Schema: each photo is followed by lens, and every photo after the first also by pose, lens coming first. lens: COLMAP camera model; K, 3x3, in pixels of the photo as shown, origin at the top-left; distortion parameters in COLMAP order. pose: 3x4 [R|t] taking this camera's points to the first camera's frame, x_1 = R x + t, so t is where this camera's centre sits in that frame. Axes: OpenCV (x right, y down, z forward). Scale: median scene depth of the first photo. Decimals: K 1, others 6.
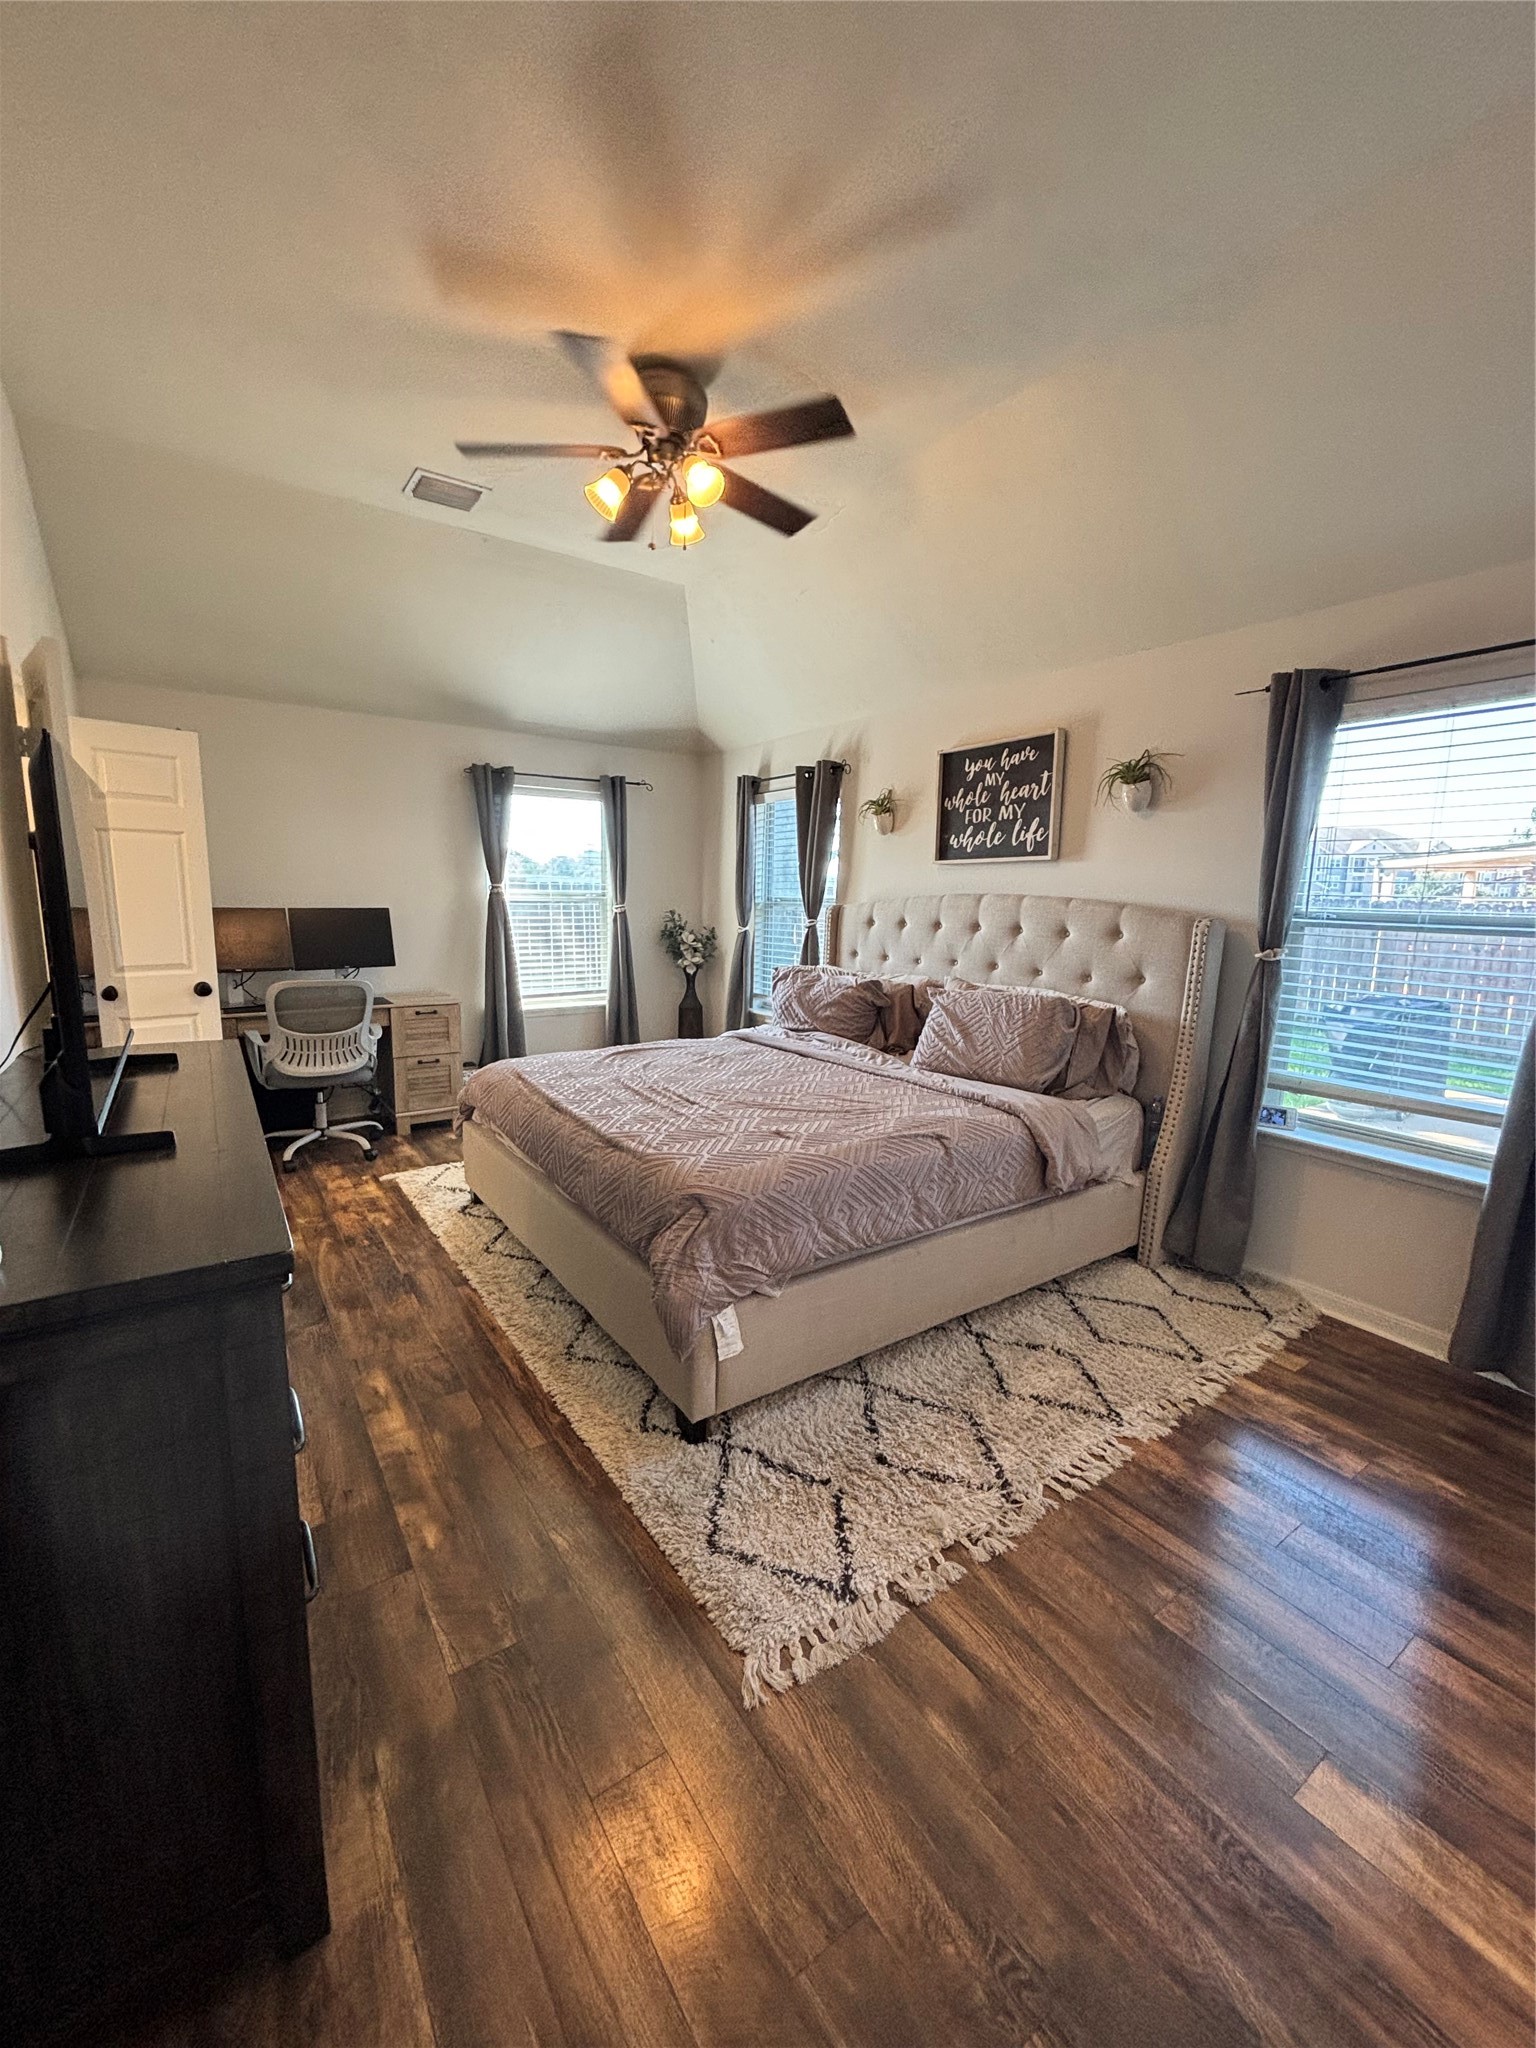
lens RADIAL K [[824.5, 0, 768.0], [0, 824.5, 1024.0], [0, 0, 1]] dist [0.003374, 0.000653]
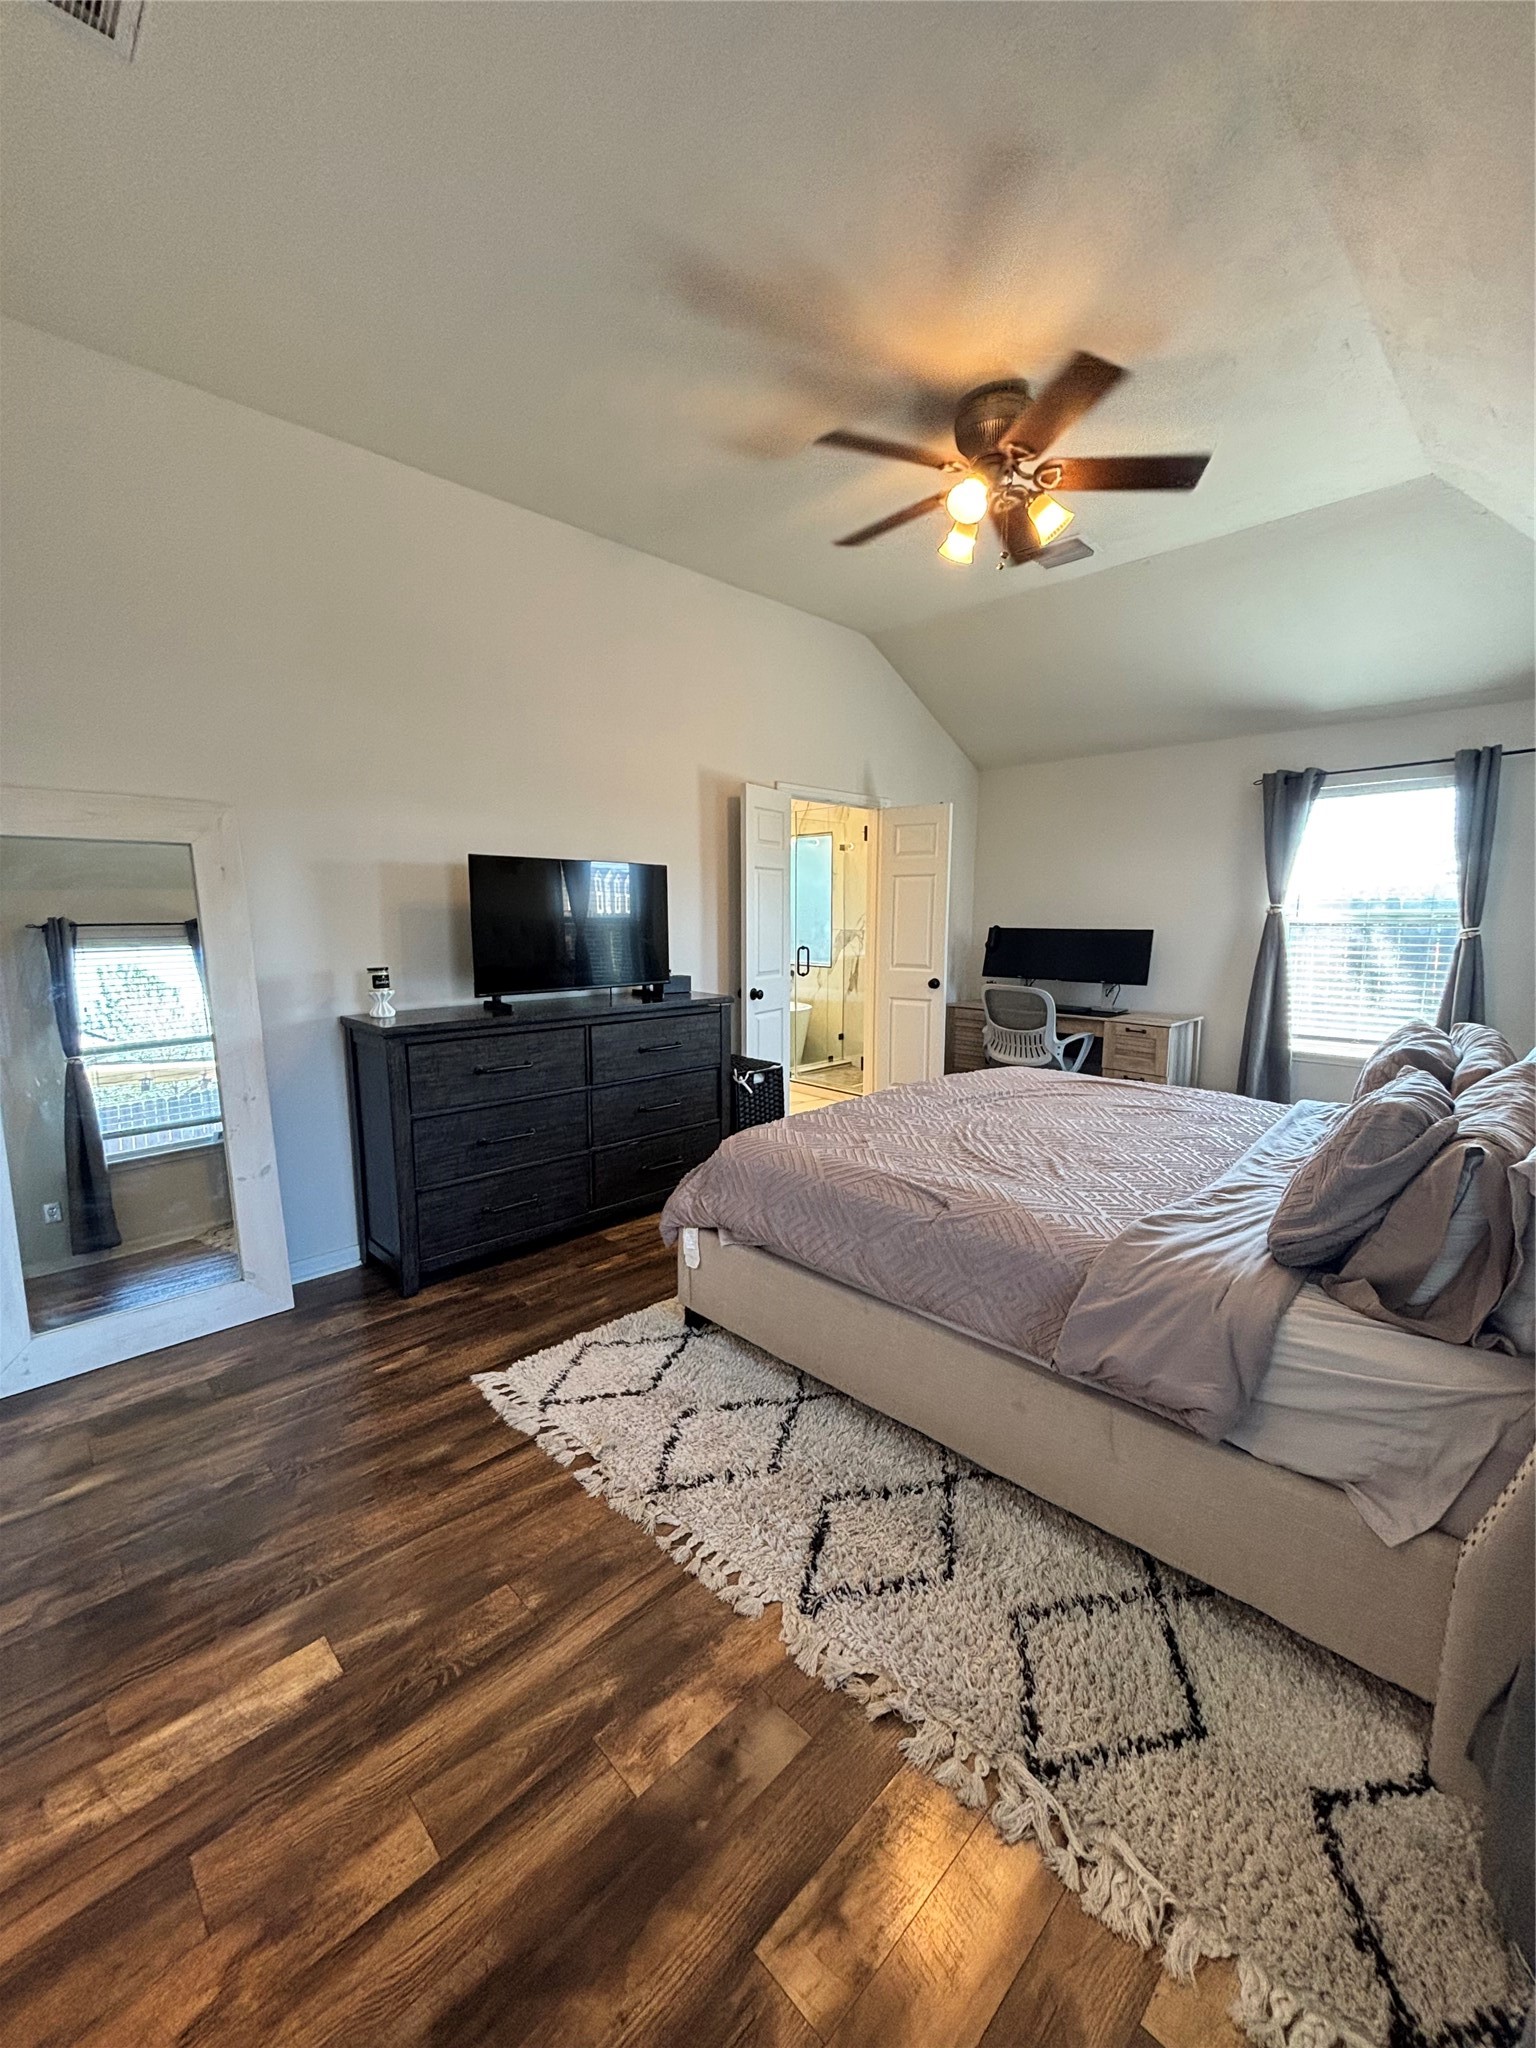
lens RADIAL K [[824.5, 0, 768.0], [0, 824.5, 1024.0], [0, 0, 1]] dist [0.003374, 0.000653]
pose [[0.175591, 0.115577, -0.977655, 1.041986], [-0.153597, 0.984139, 0.088757, -0.087631], [0.972407, 0.134580, 0.190558, 0.730371]]
